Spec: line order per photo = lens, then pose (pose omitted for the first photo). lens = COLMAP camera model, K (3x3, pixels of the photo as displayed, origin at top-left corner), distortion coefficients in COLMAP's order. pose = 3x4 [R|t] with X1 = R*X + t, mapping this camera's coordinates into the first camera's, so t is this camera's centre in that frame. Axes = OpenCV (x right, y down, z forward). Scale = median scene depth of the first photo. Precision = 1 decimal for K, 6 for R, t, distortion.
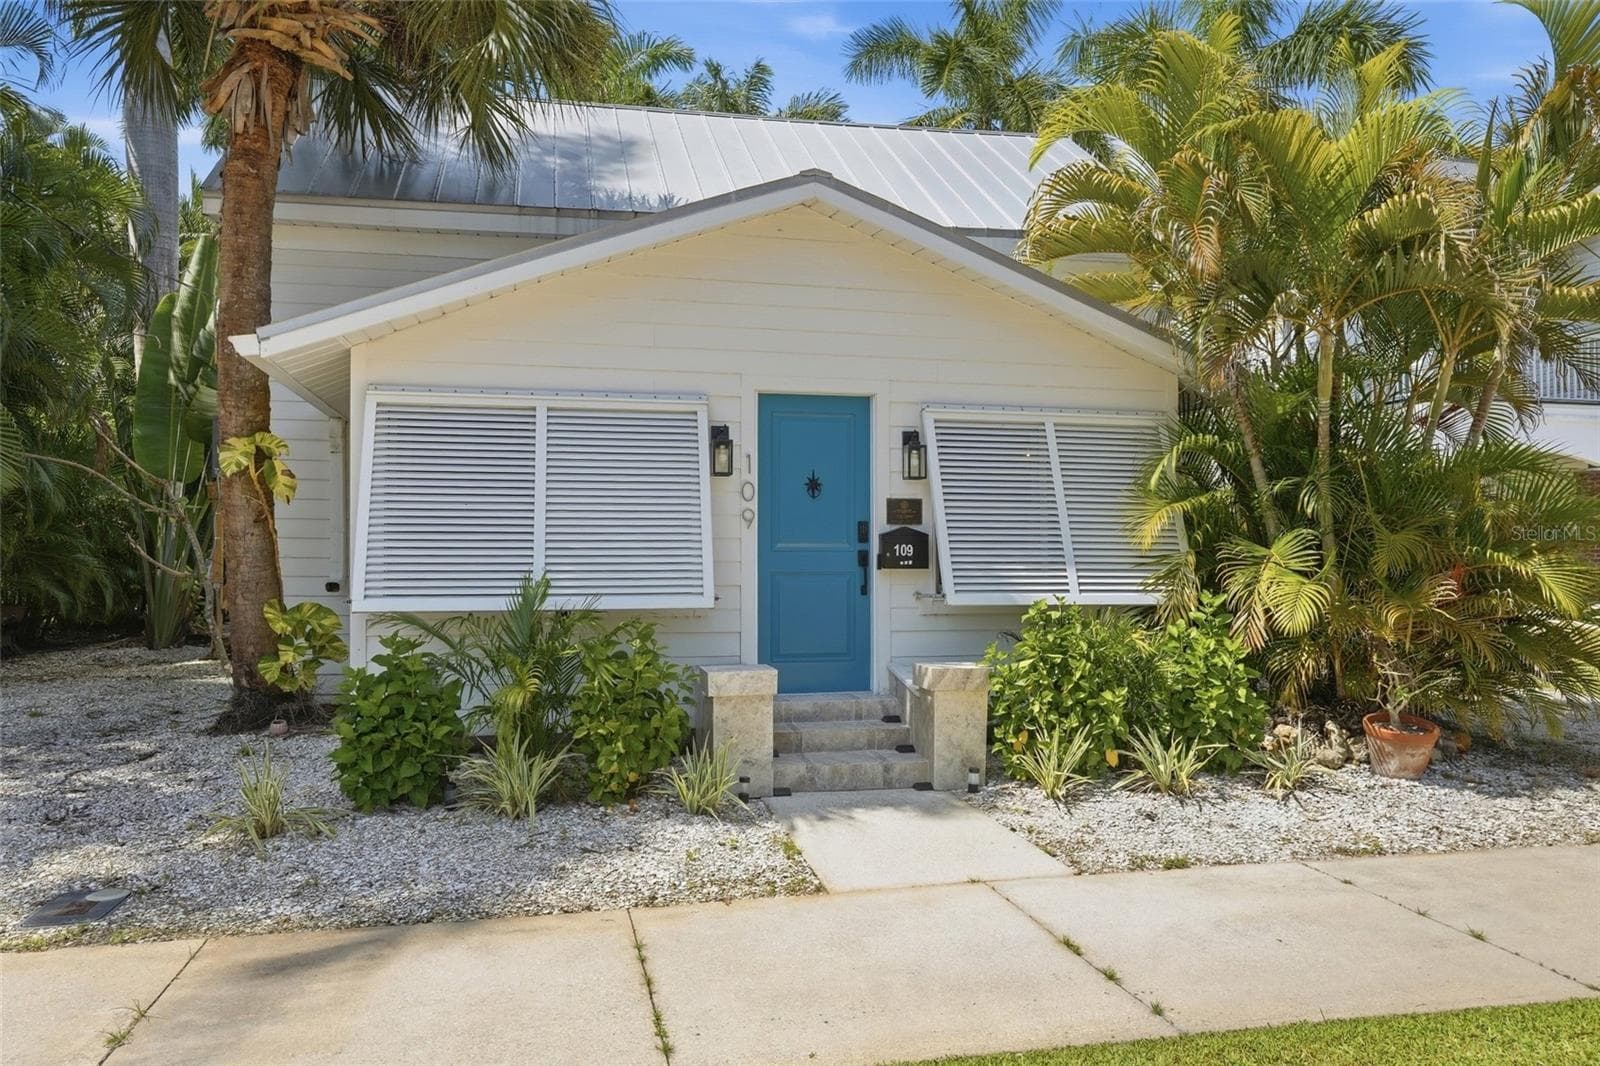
lens RADIAL K [[1080.3, 0, 800.0], [0, 1080.3, 533.0], [0, 0, 1]] dist [-0.000915, 0.001717]
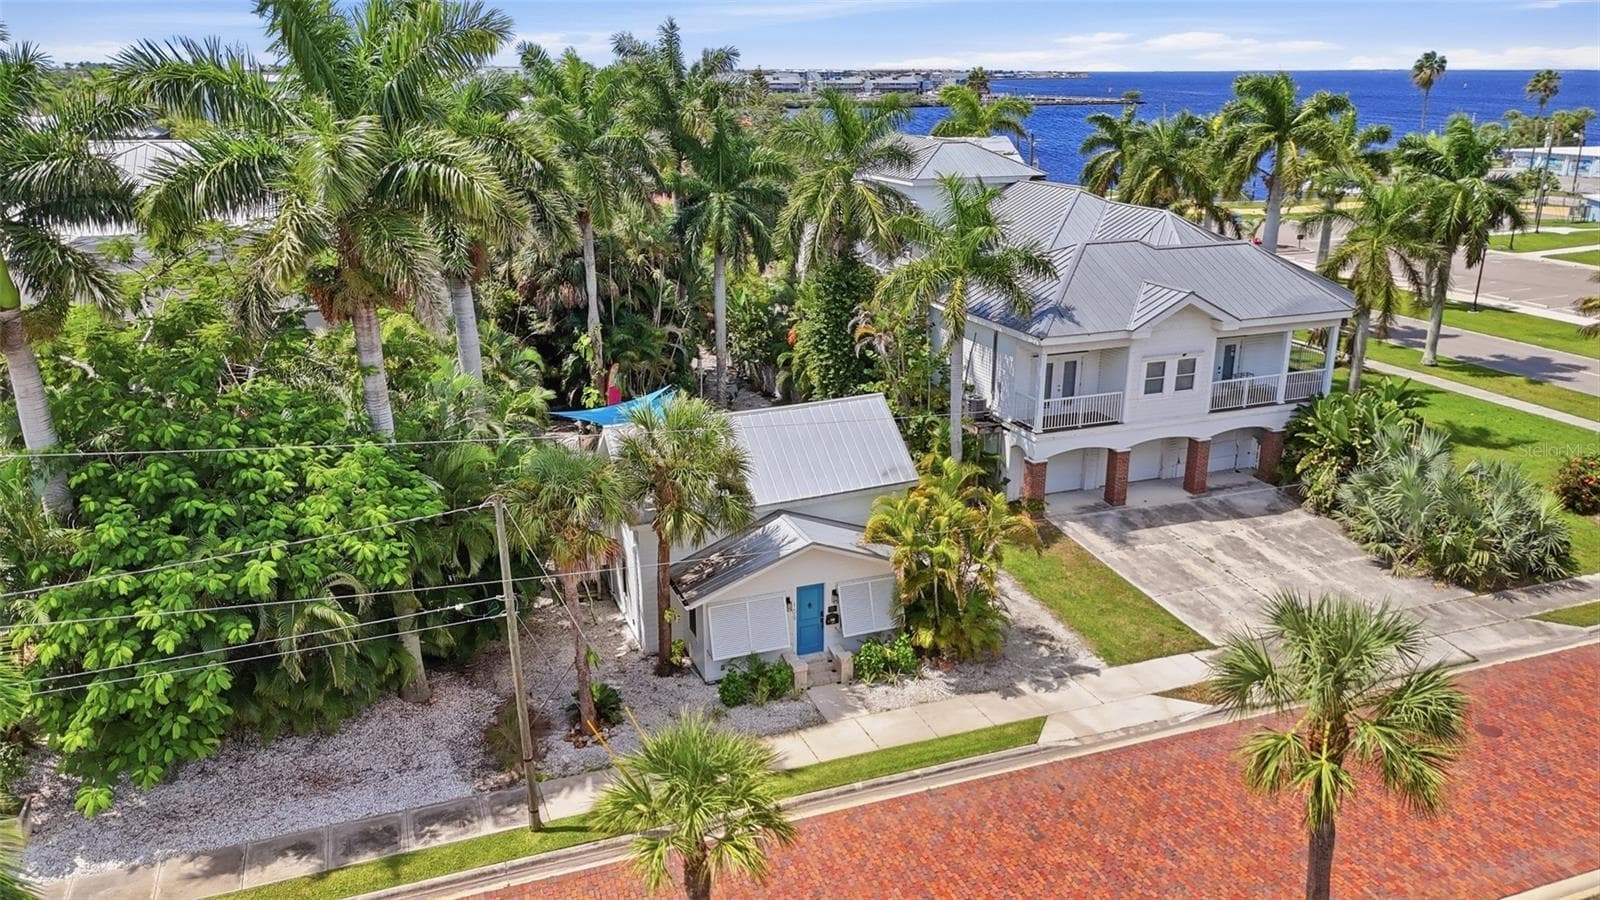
lens RADIAL K [[1168.0, 0, 800.0], [0, 1168.0, 450.0], [0, 0, 1]] dist [0.068916, -0.062619]
pose [[0.989310, -0.047800, 0.137769, -0.624848], [0.001555, 0.948154, 0.317809, -2.074793], [-0.145817, -0.314197, 0.938092, -3.003215]]
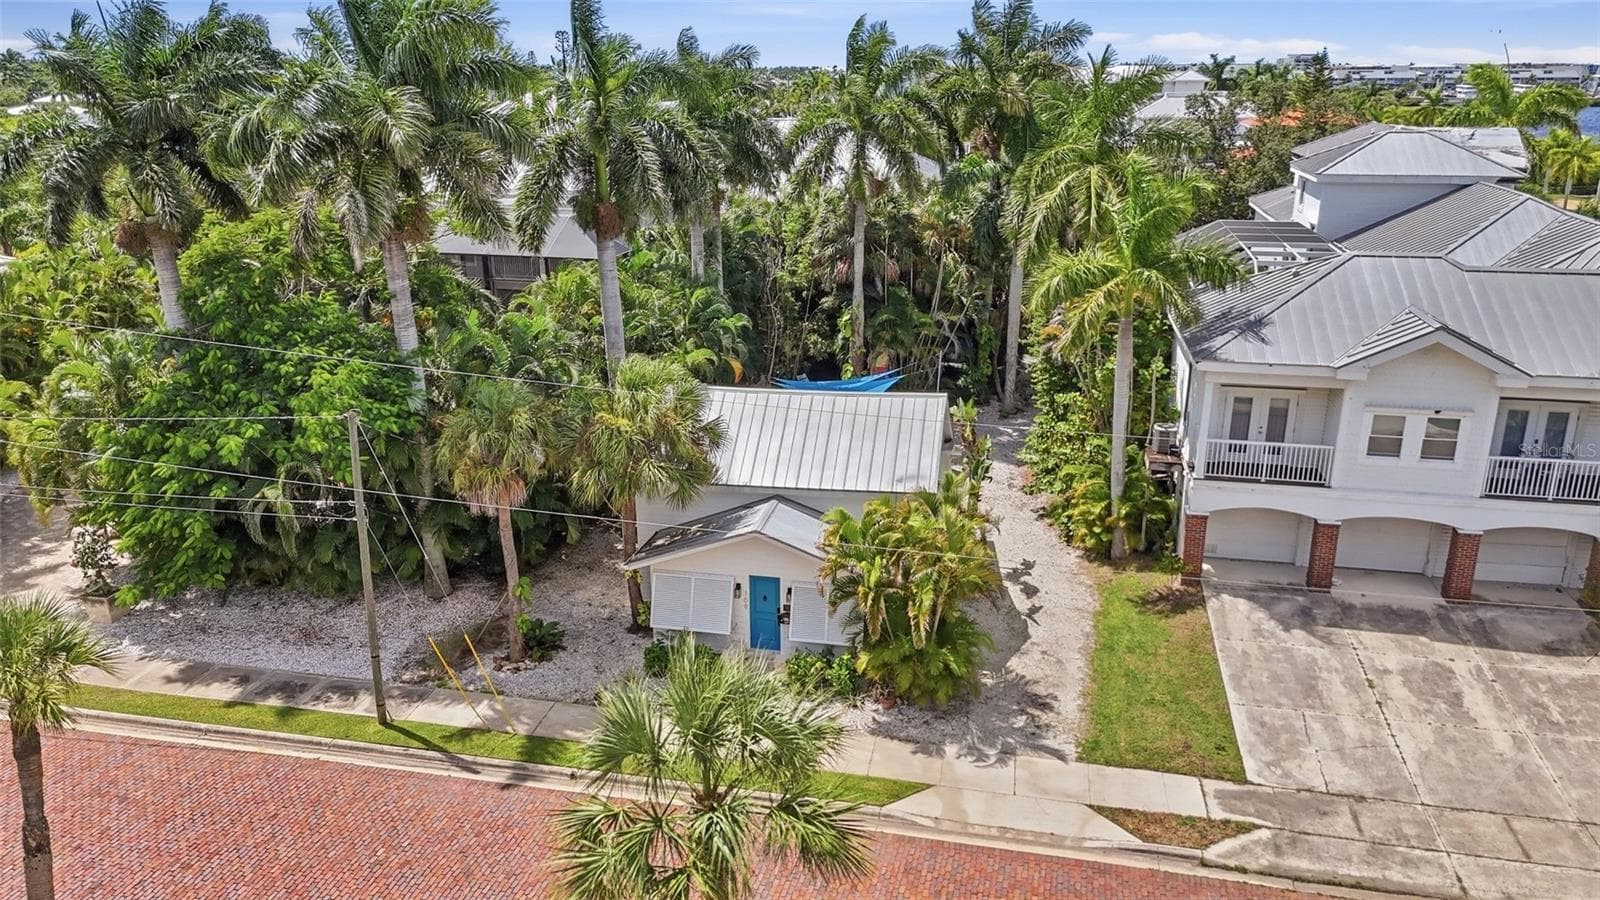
lens RADIAL K [[1168.0, 0, 800.0], [0, 1168.0, 450.0], [0, 0, 1]] dist [0.068916, -0.062619]
pose [[0.908939, 0.123399, -0.398249, 1.778925], [0.009312, 0.948950, 0.315290, -1.922342], [0.416825, -0.290288, 0.861388, -2.411645]]
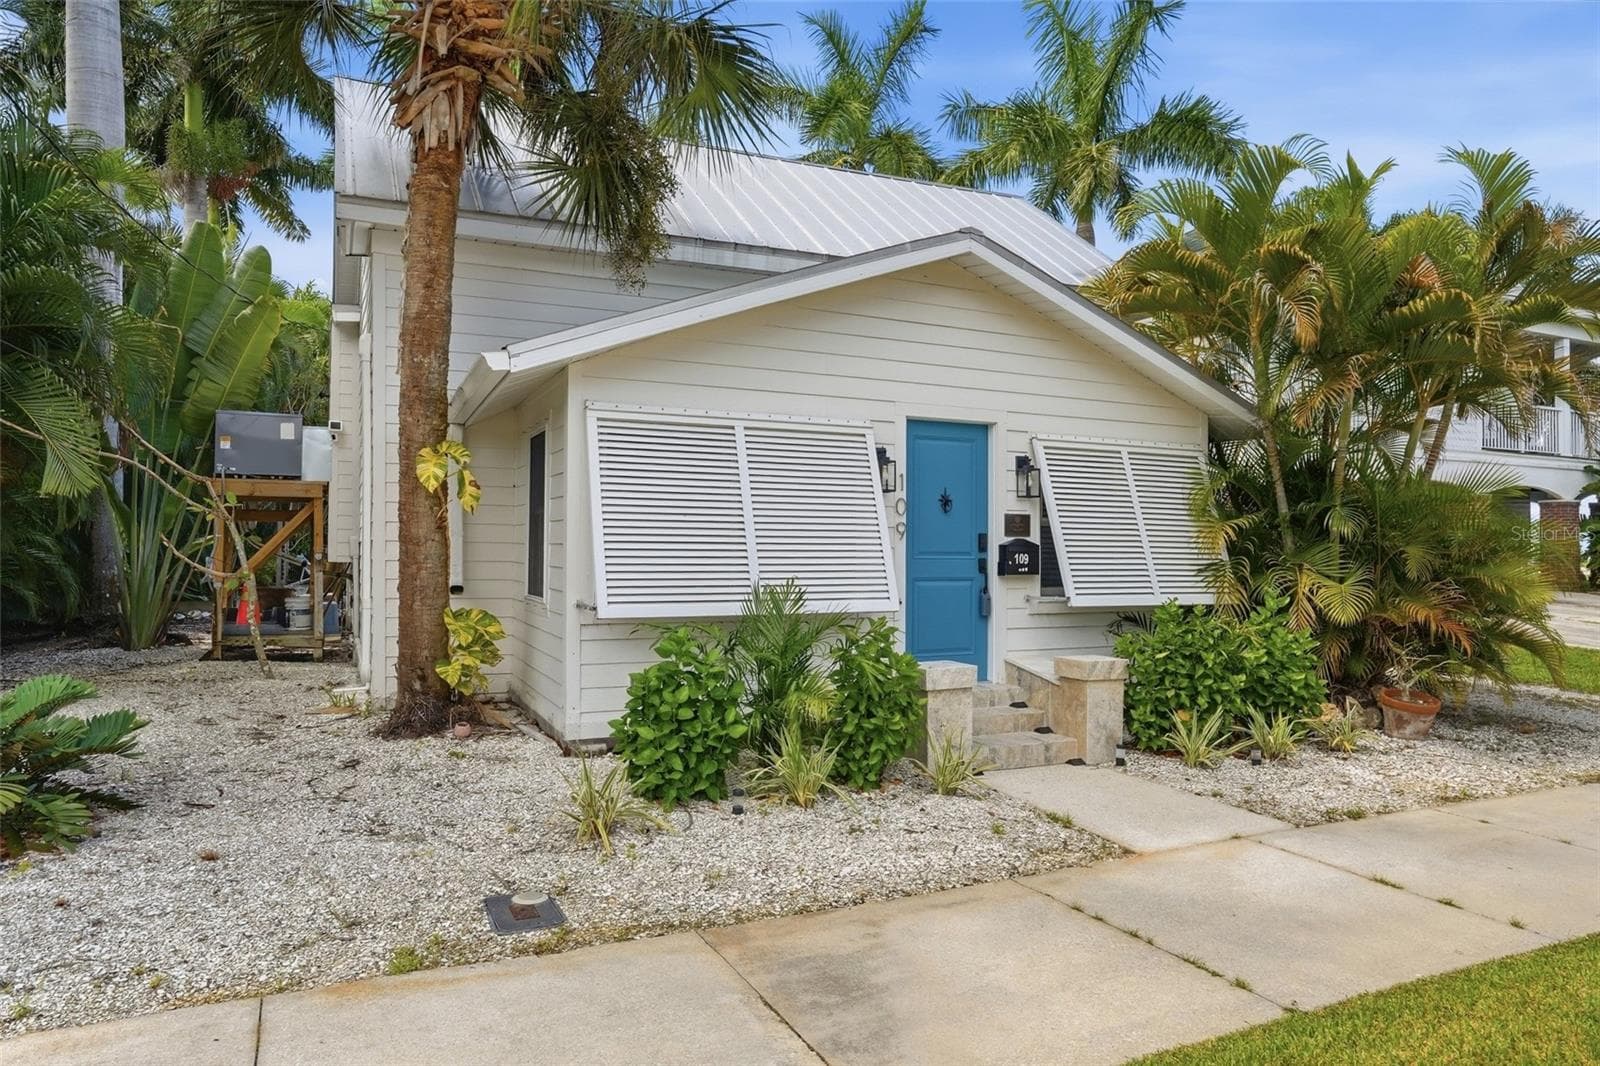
lens RADIAL K [[1006.6, 0, 806.5], [0, 1006.6, 513.6], [0, 0, 1]] dist [-0.005587, -0.000485]
pose [[0.974181, 0.015014, 0.225268, -0.401754], [-0.012242, 0.999831, -0.013700, -0.016248], [-0.225436, 0.010589, 0.974201, -0.001853]]
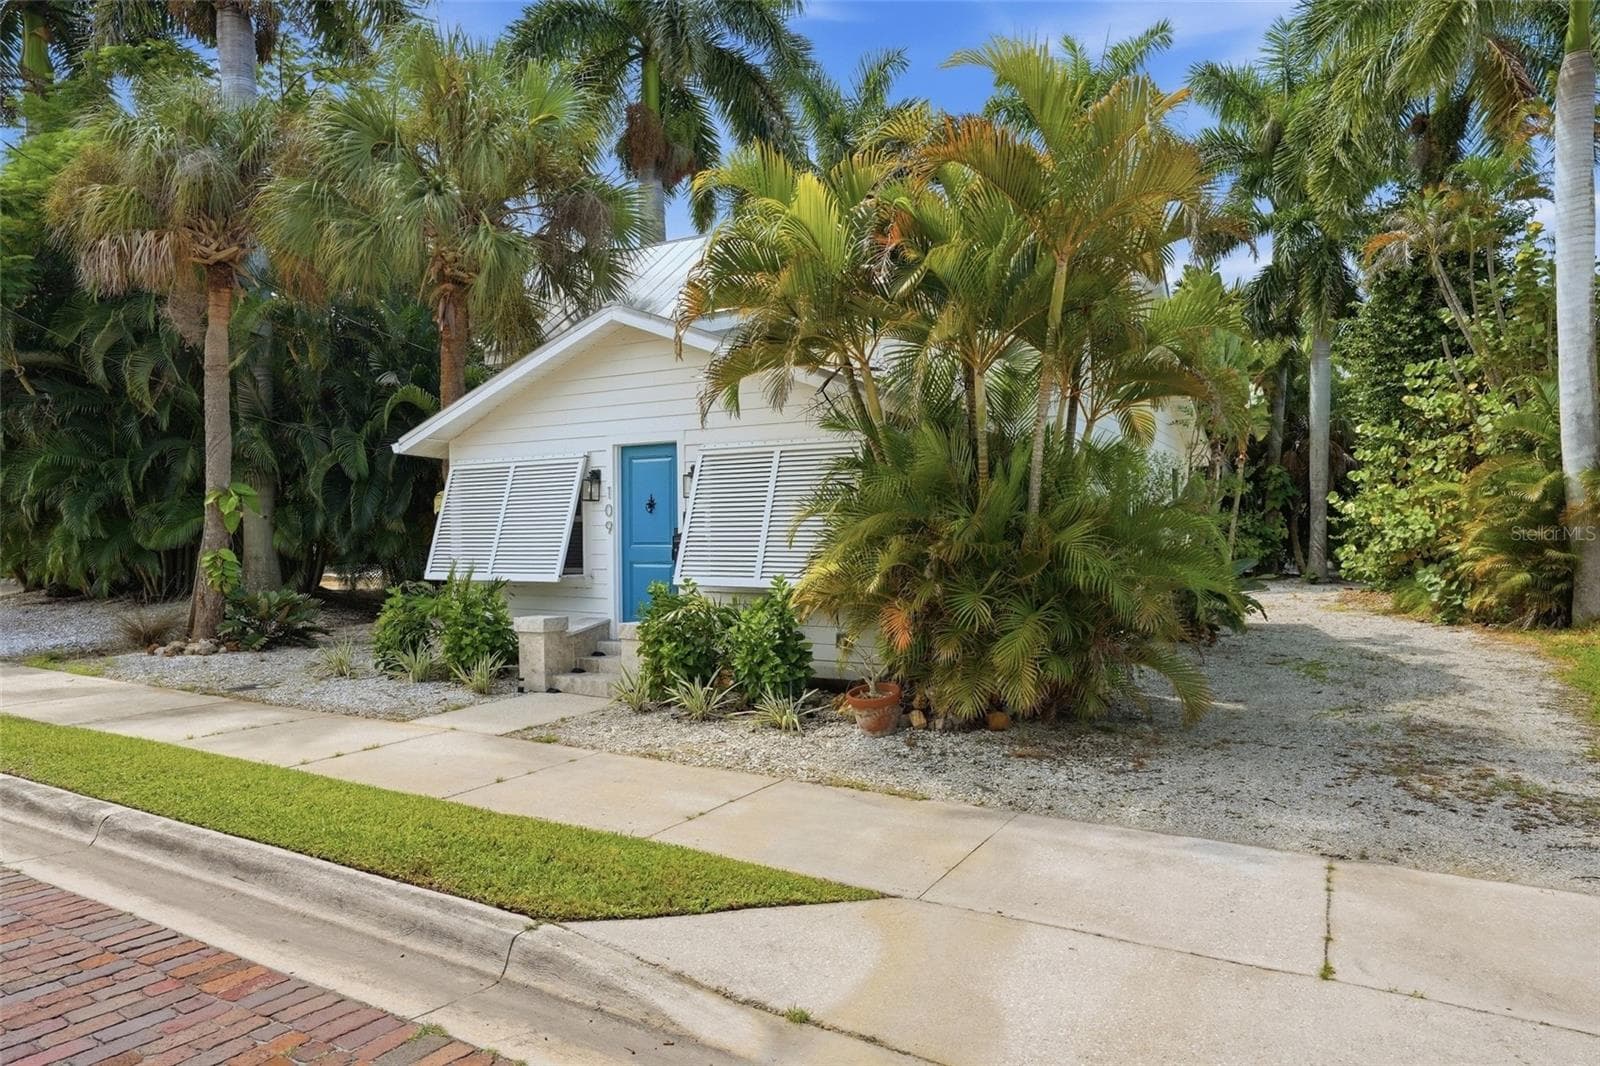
lens RADIAL K [[1050.7, 0, 838.6], [0, 1050.7, 532.5], [0, 0, 1]] dist [-0.001301, 0.000044]
pose [[0.716300, -0.010751, -0.697710, 1.341844], [0.018916, 0.999813, 0.004014, -0.005437], [0.697536, -0.016073, 0.716369, 0.133870]]
